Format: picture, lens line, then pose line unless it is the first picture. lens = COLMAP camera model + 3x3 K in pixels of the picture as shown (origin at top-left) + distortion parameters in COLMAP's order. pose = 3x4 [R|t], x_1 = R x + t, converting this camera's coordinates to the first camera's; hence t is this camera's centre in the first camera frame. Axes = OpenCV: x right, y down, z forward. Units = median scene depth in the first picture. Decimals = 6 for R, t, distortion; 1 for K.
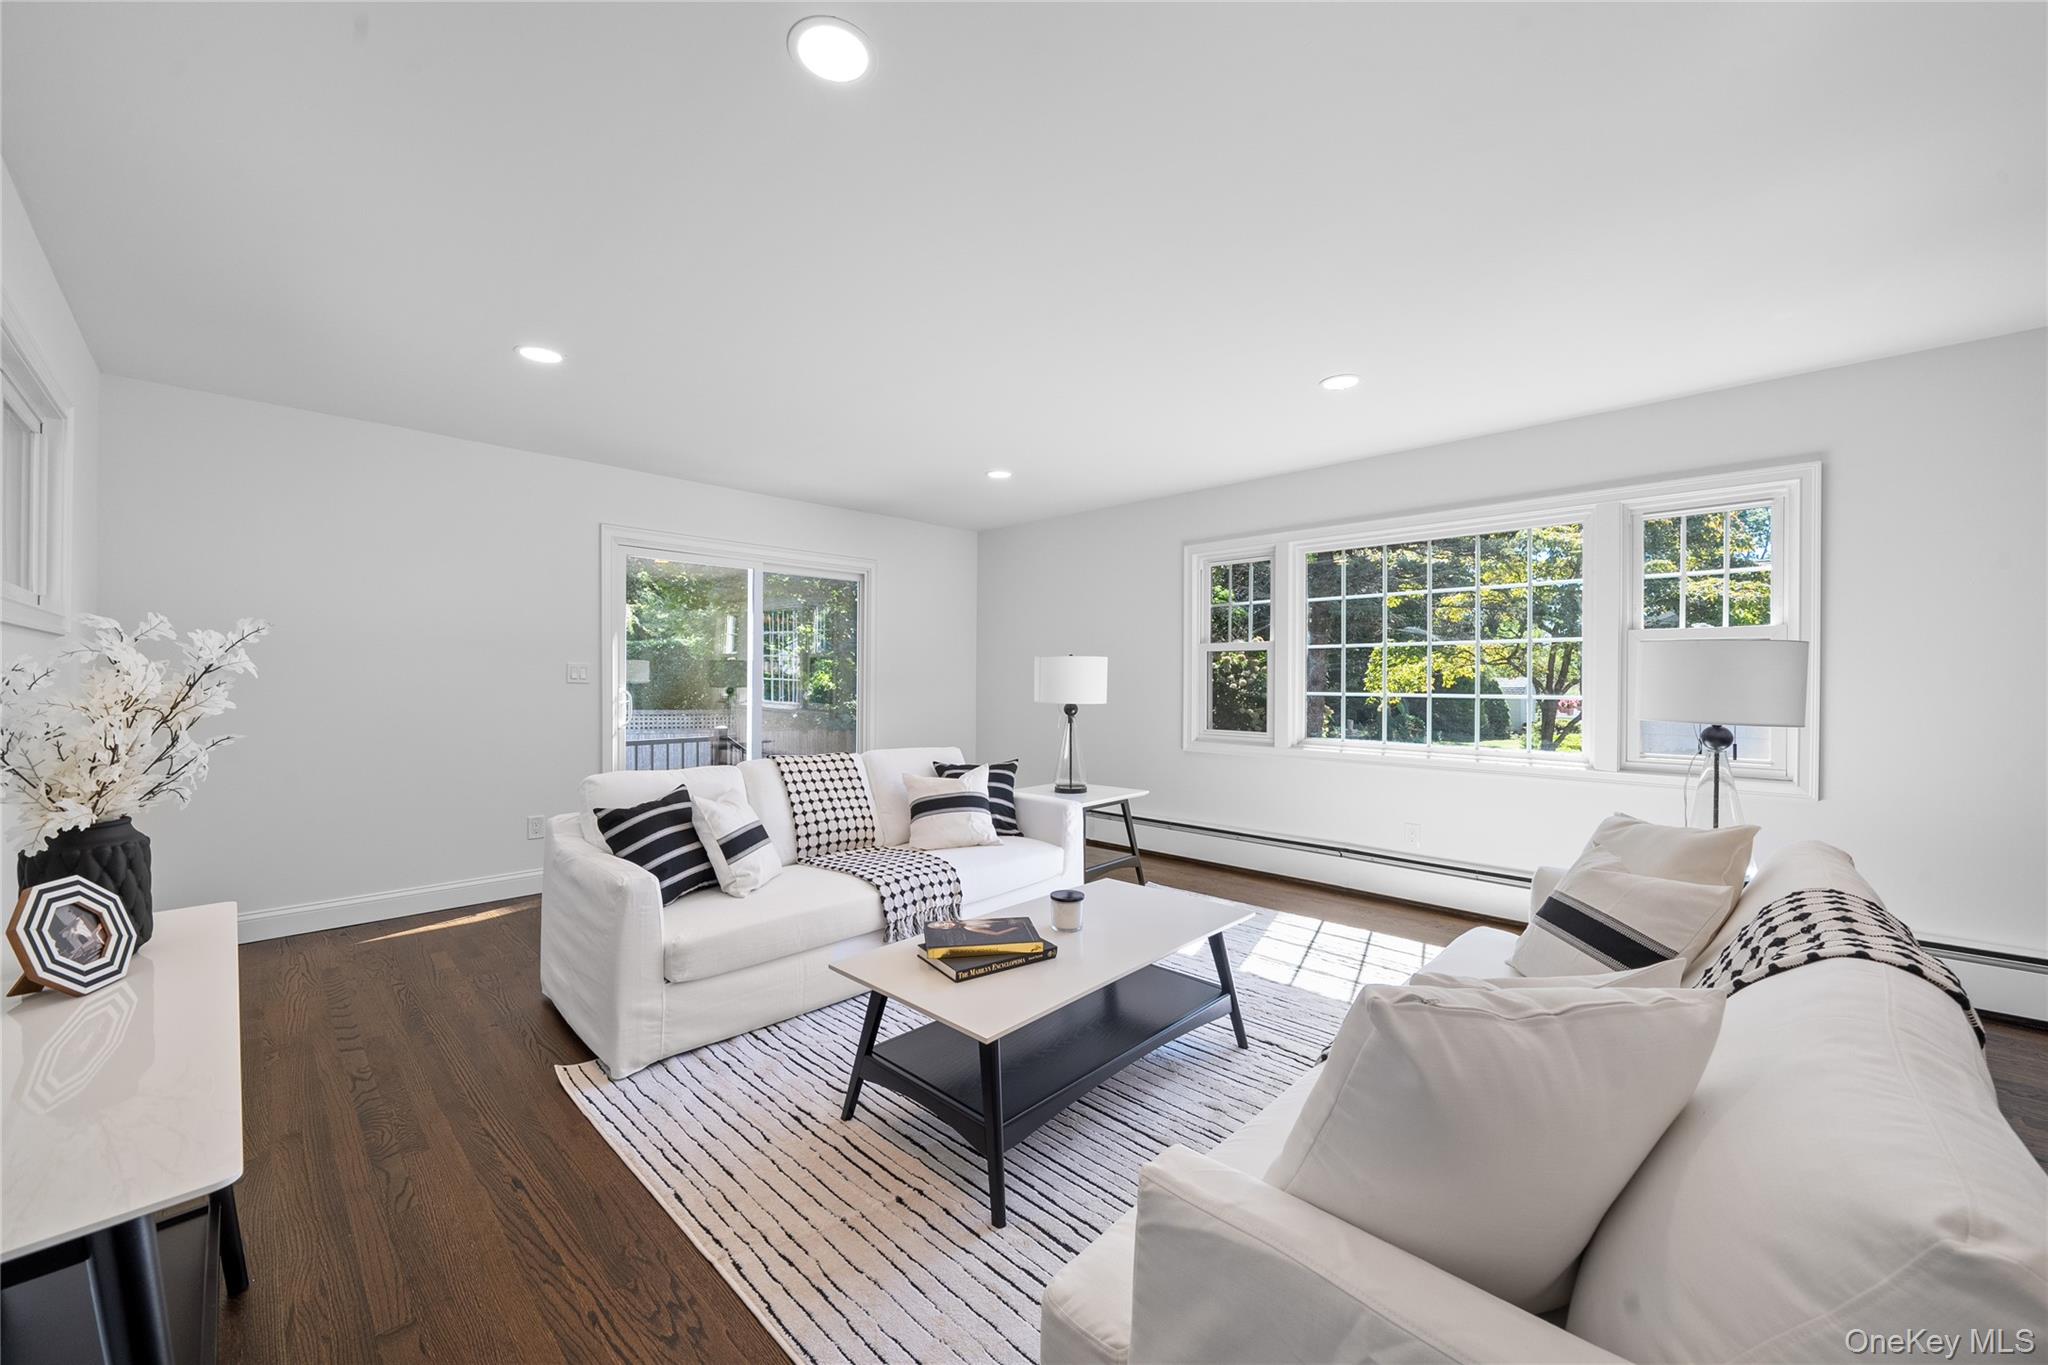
lens RADIAL K [[761.3, 0, 1026.8], [0, 761.3, 676.1], [0, 0, 1]] dist [0.009106, -0.000154]
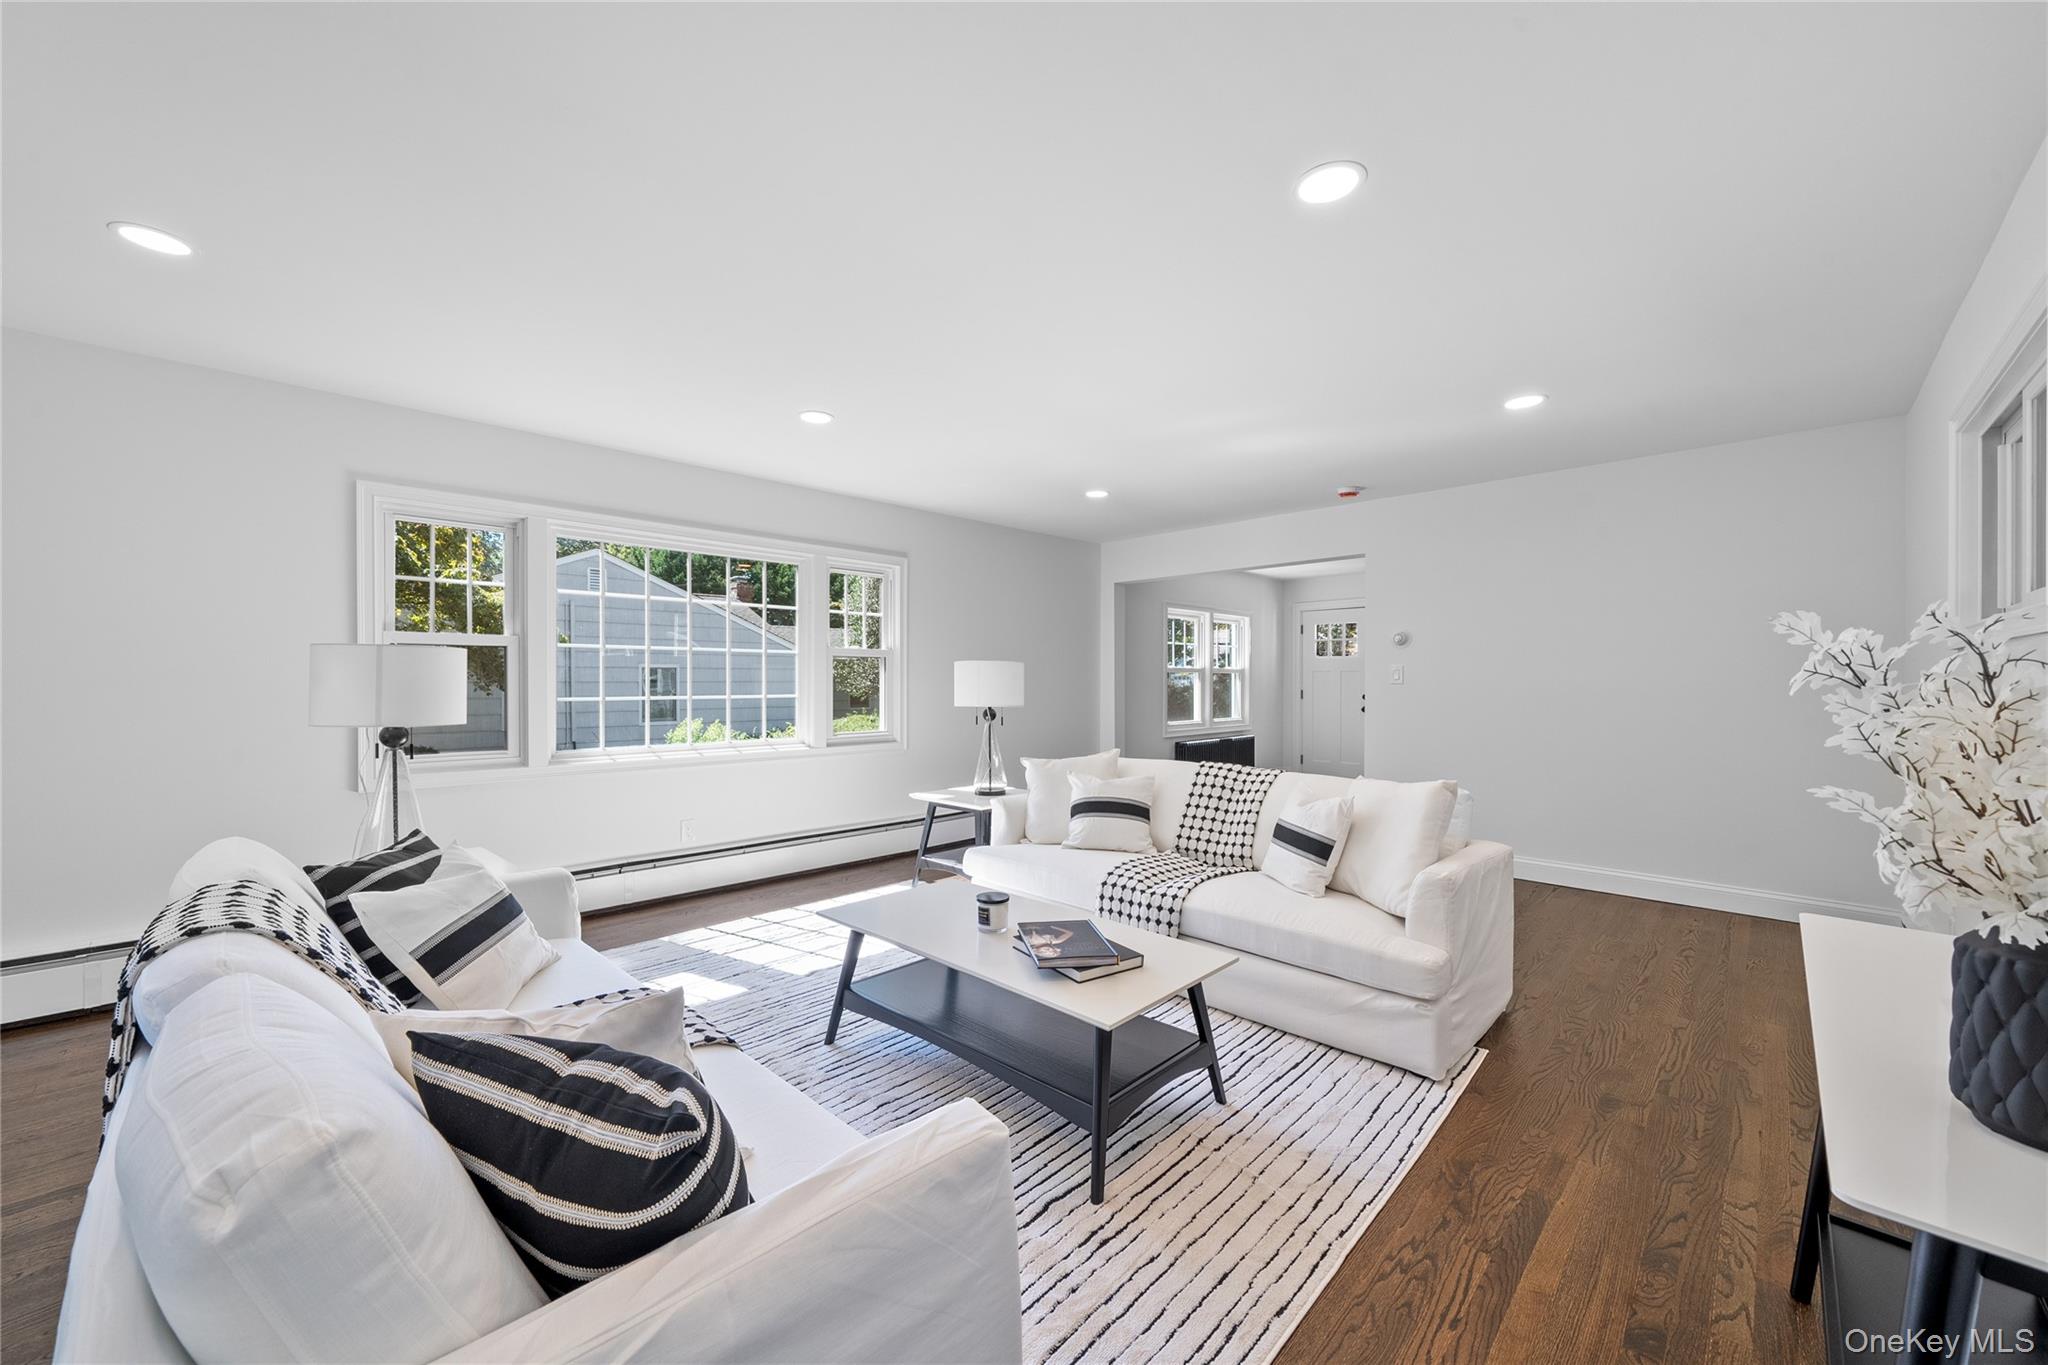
lens RADIAL K [[751.2, 0, 1024.0], [0, 751.2, 682.5], [0, 0, 1]] dist [-0.001138, 0.000148]
pose [[0.024332, -0.004941, 0.999692, -1.045778], [-0.001072, 0.999987, 0.004968, -0.002324], [-0.999703, -0.001192, 0.024327, 1.036909]]
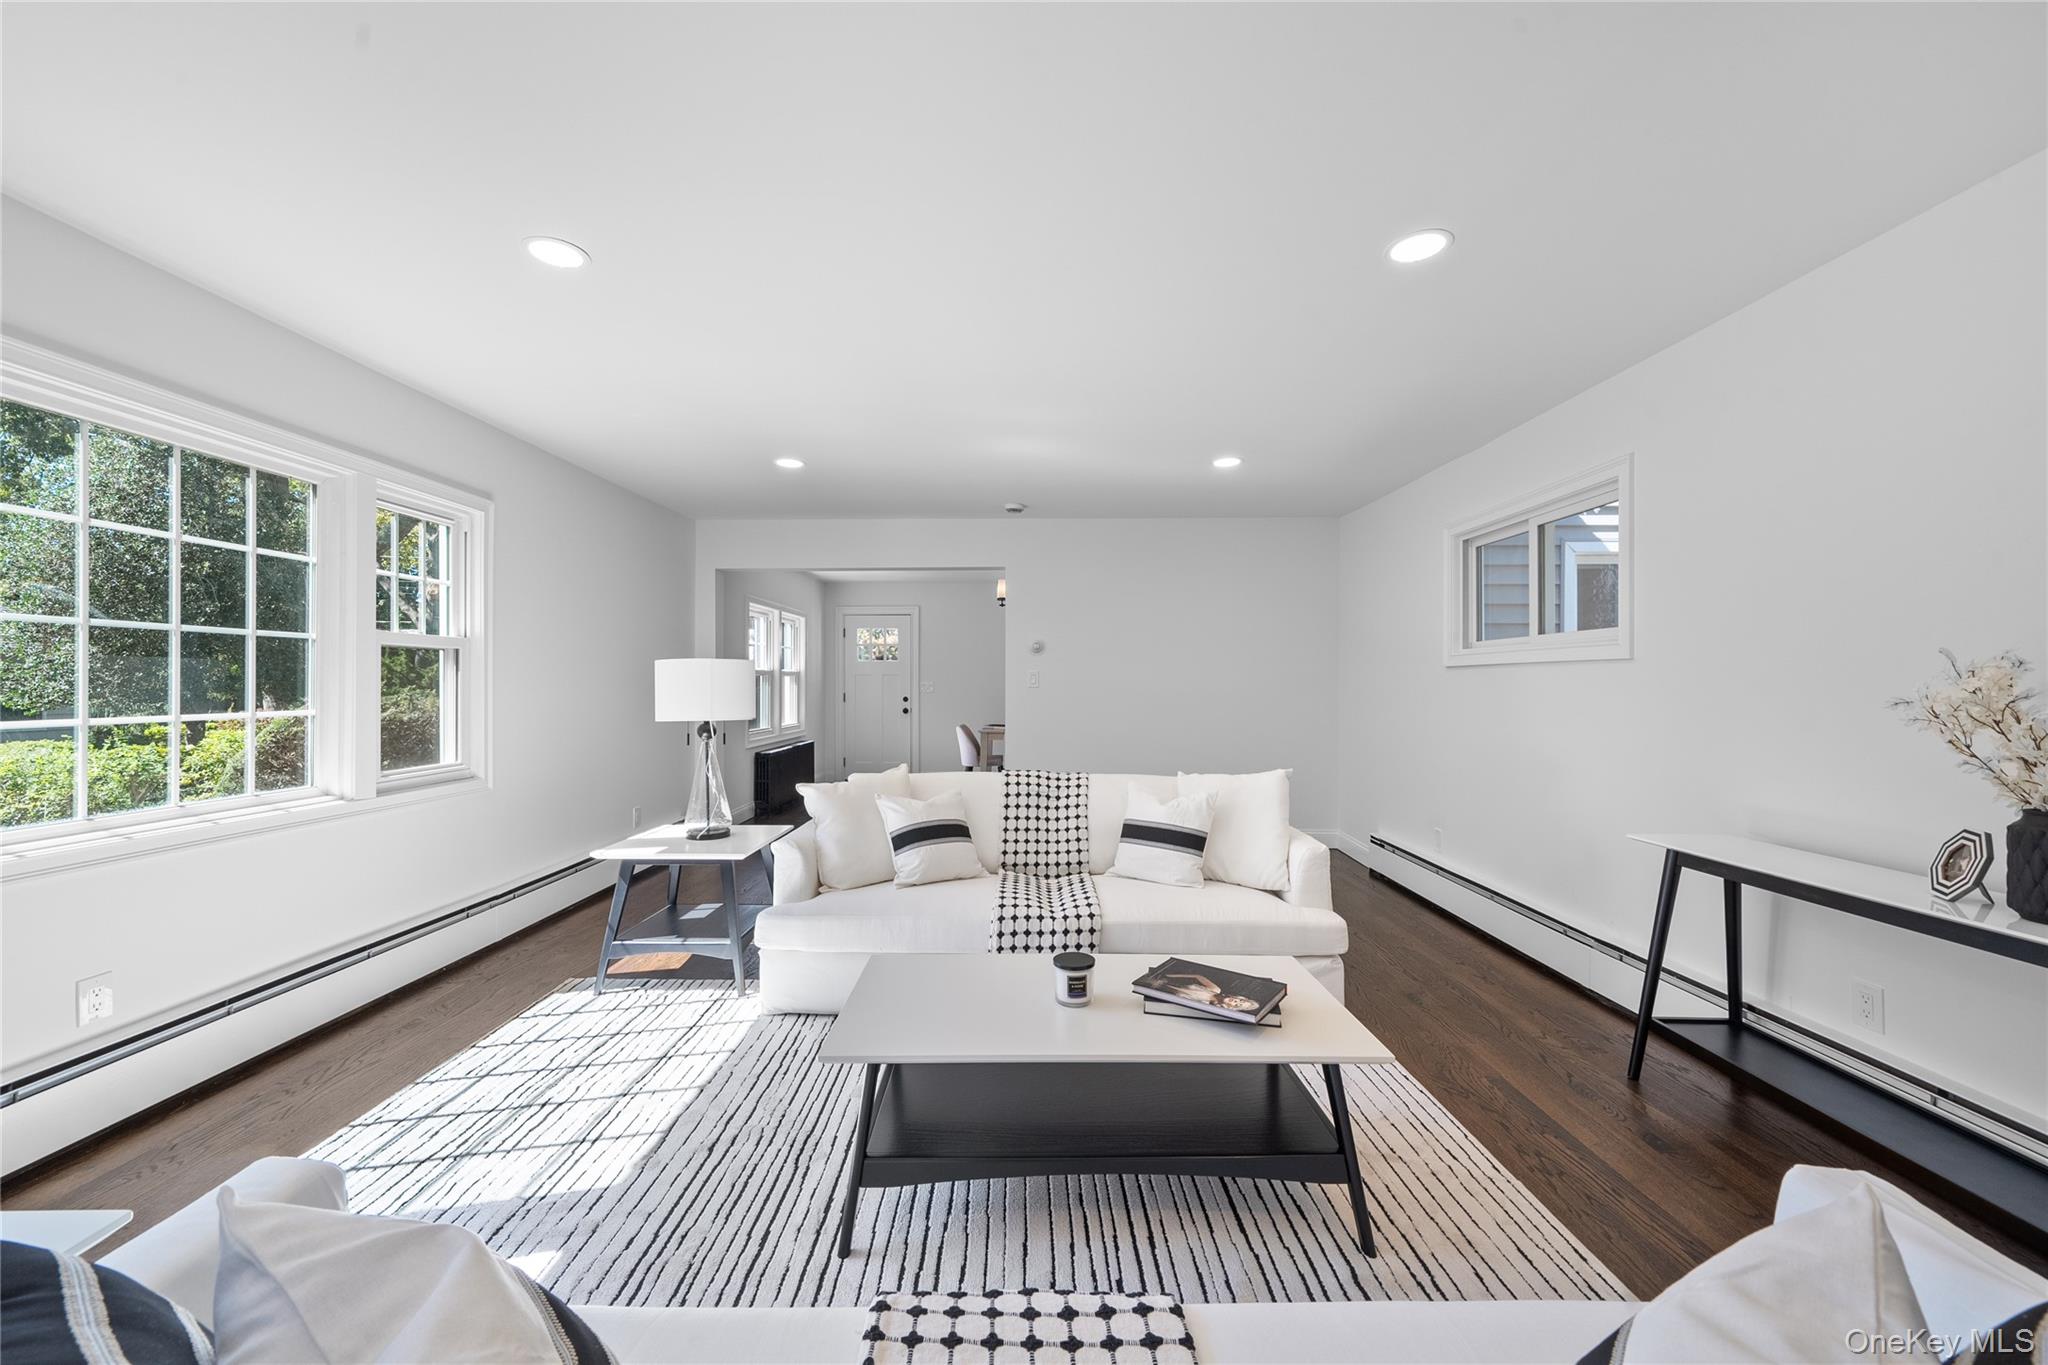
lens RADIAL K [[751.2, 0, 1024.0], [0, 751.2, 682.5], [0, 0, 1]] dist [-0.001138, 0.000148]
pose [[-0.661494, -0.002360, 0.749946, -0.563091], [-0.002834, 0.999996, 0.000647, -0.006252], [-0.749945, -0.001698, -0.661498, 1.735423]]
